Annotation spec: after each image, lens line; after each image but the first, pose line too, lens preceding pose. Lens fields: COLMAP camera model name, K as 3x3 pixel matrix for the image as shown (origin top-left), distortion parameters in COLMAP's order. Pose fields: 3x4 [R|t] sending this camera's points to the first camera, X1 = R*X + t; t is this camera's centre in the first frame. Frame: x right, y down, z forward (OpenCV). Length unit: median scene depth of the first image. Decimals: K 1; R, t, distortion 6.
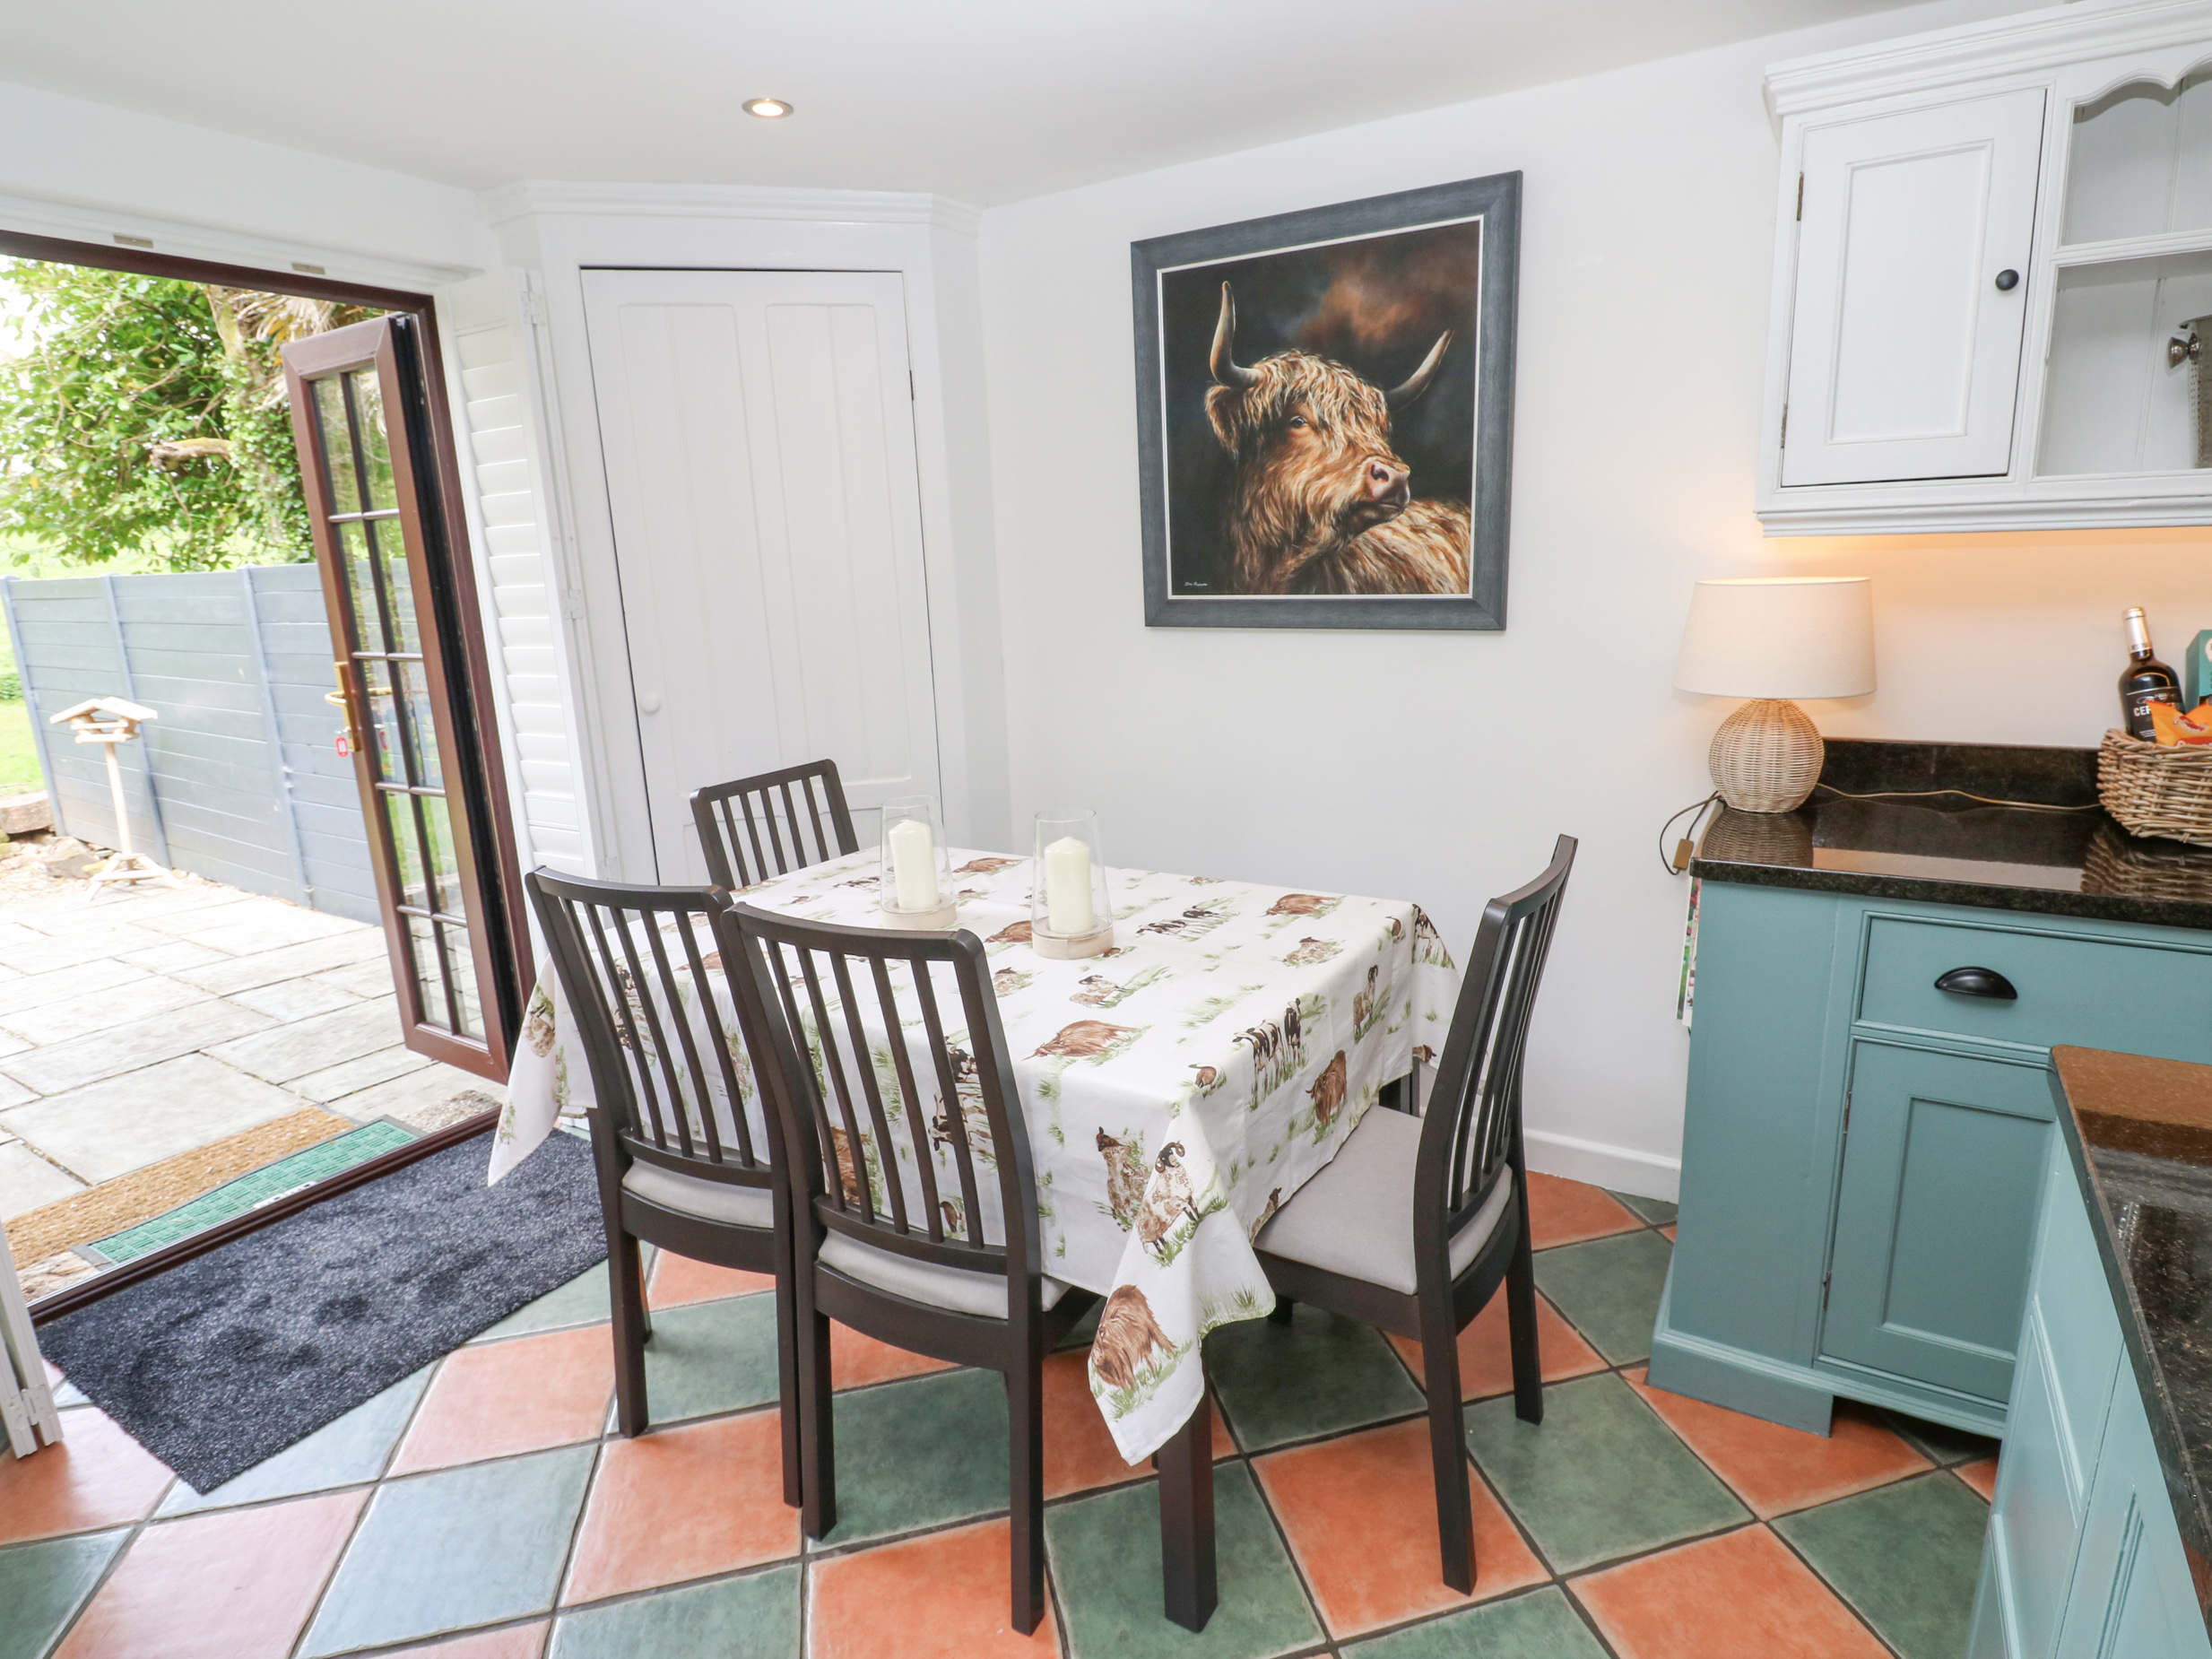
lens RADIAL K [[1160.1, 0, 1114.8], [0, 1160.1, 823.5], [0, 0, 1]] dist [0.001873, -0.012161]
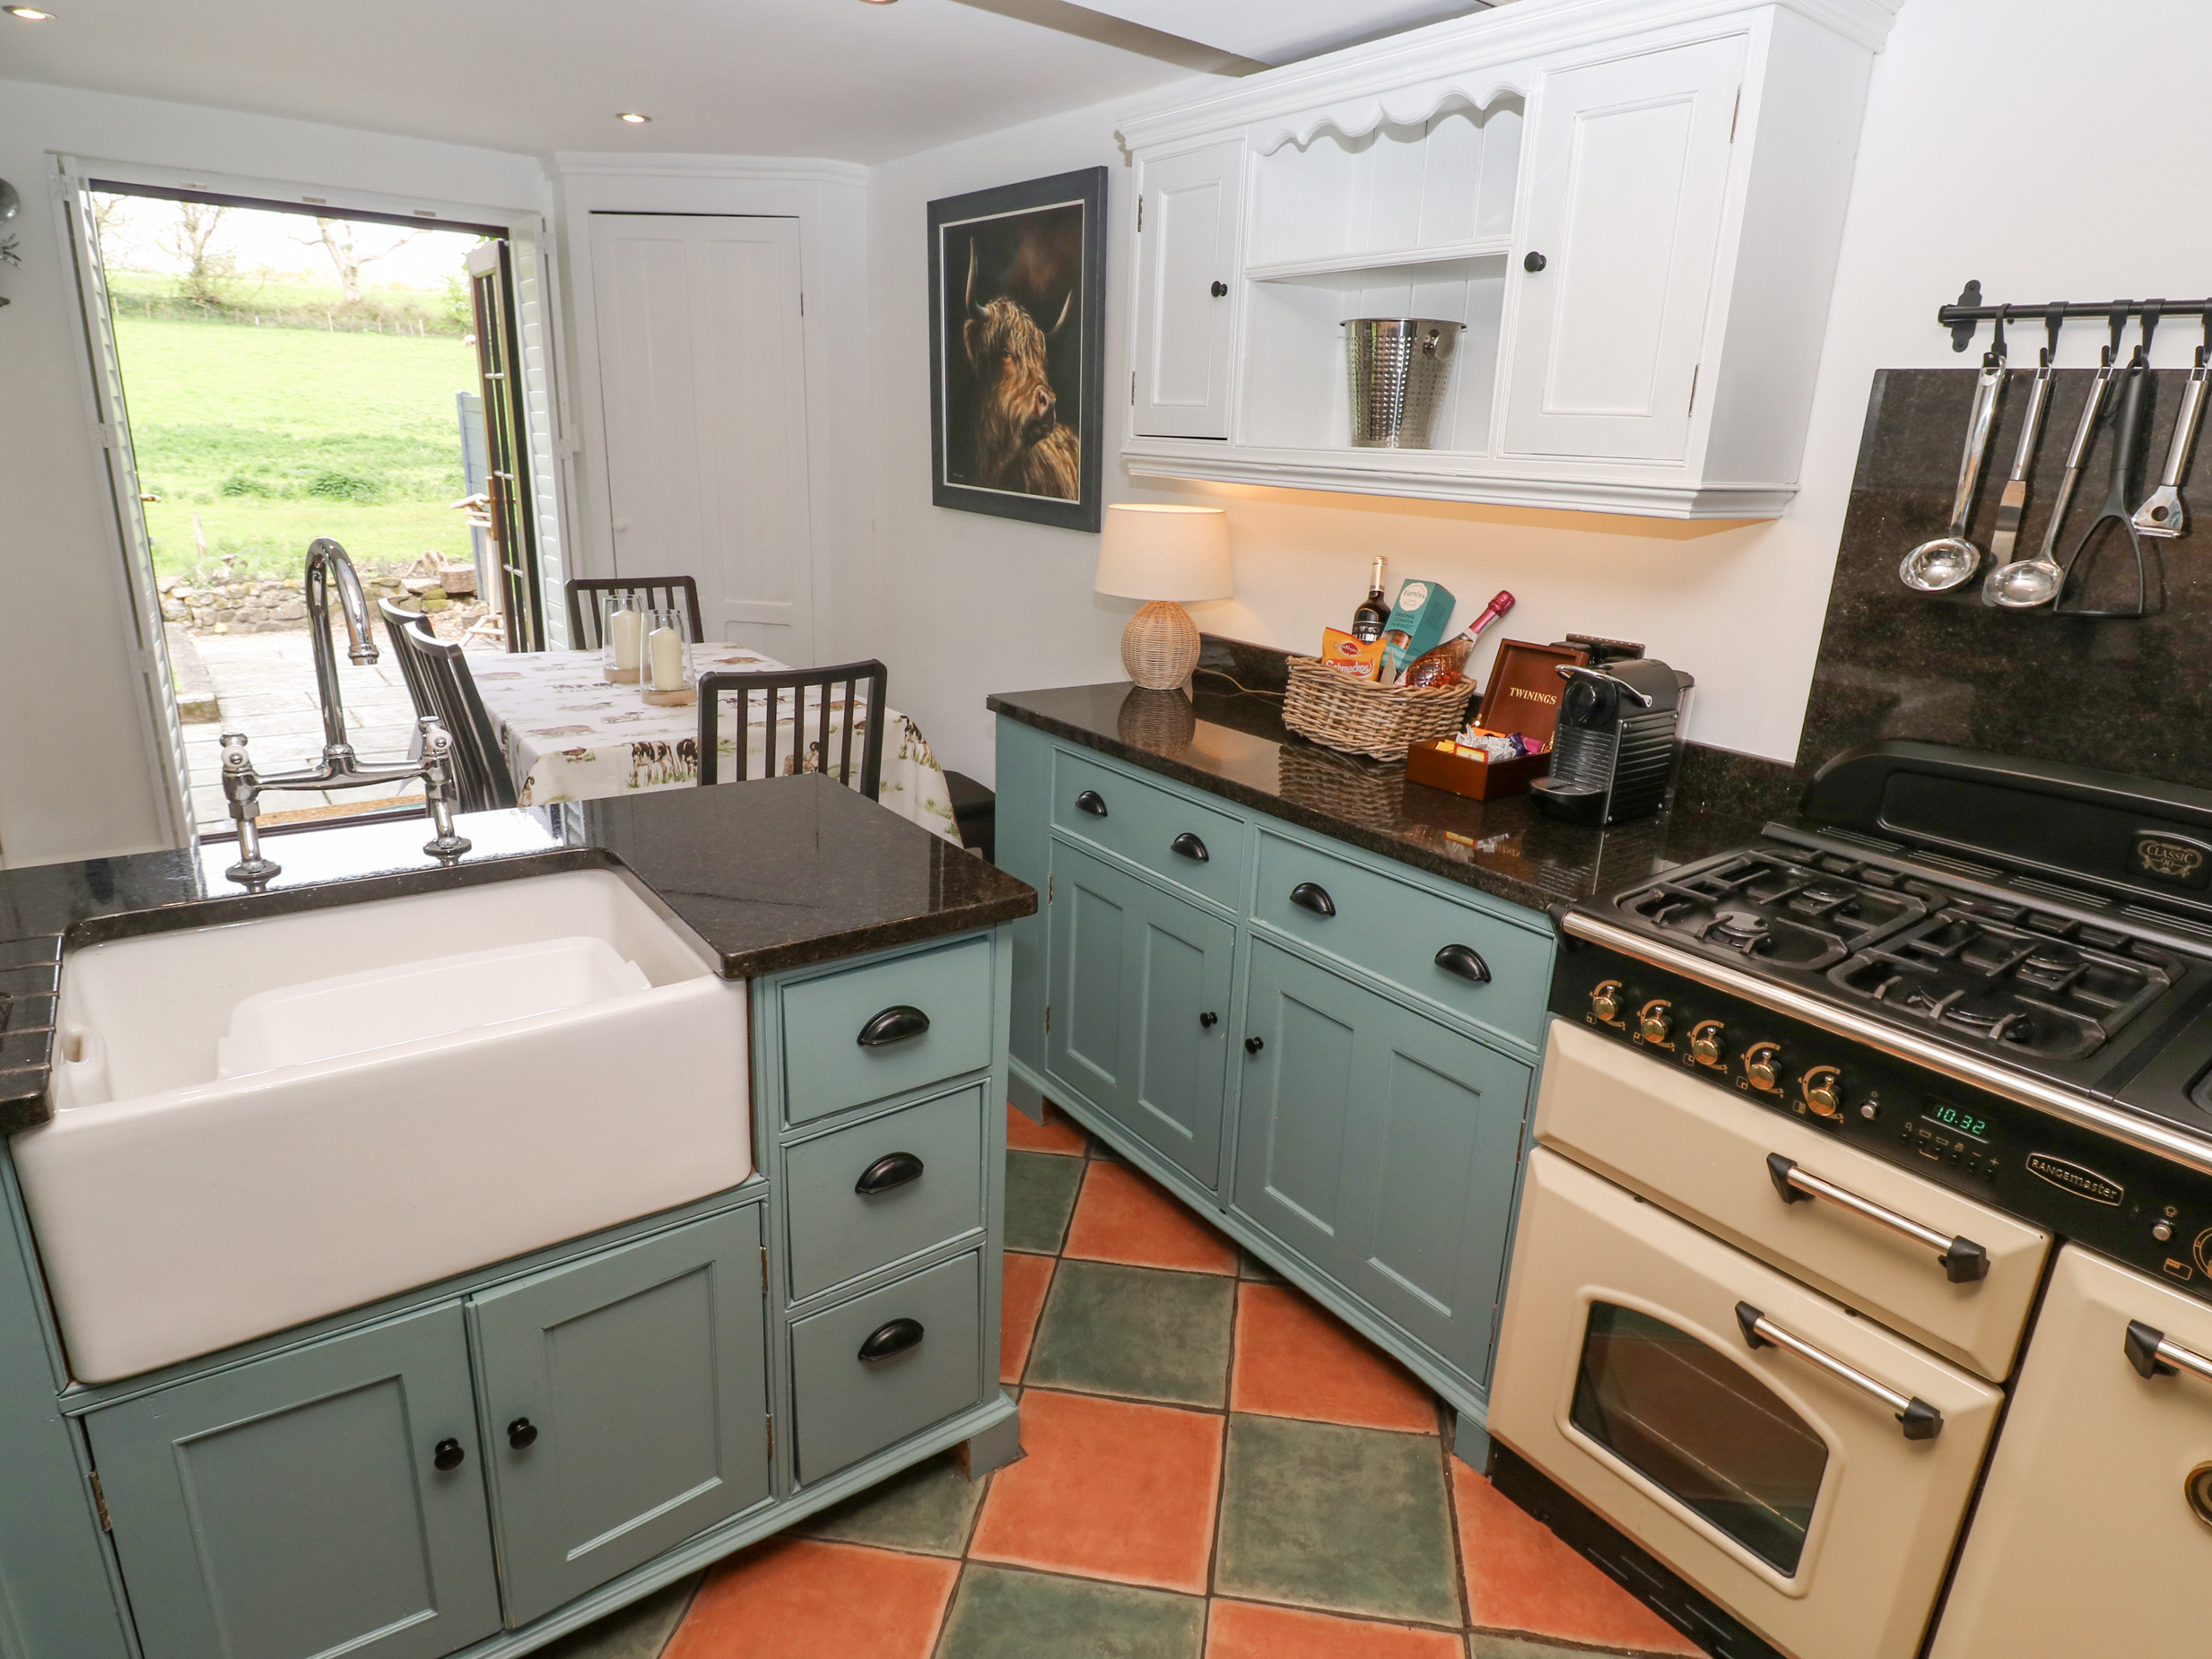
lens RADIAL K [[1244.3, 0, 1112.0], [0, 1244.3, 819.1], [0, 0, 1]] dist [-0.003266, -0.009156]
pose [[0.926785, 0.183438, -0.327749, 0.815666], [-0.158881, 0.982175, 0.100440, 0.001109], [0.340331, -0.041013, 0.939411, -0.266104]]
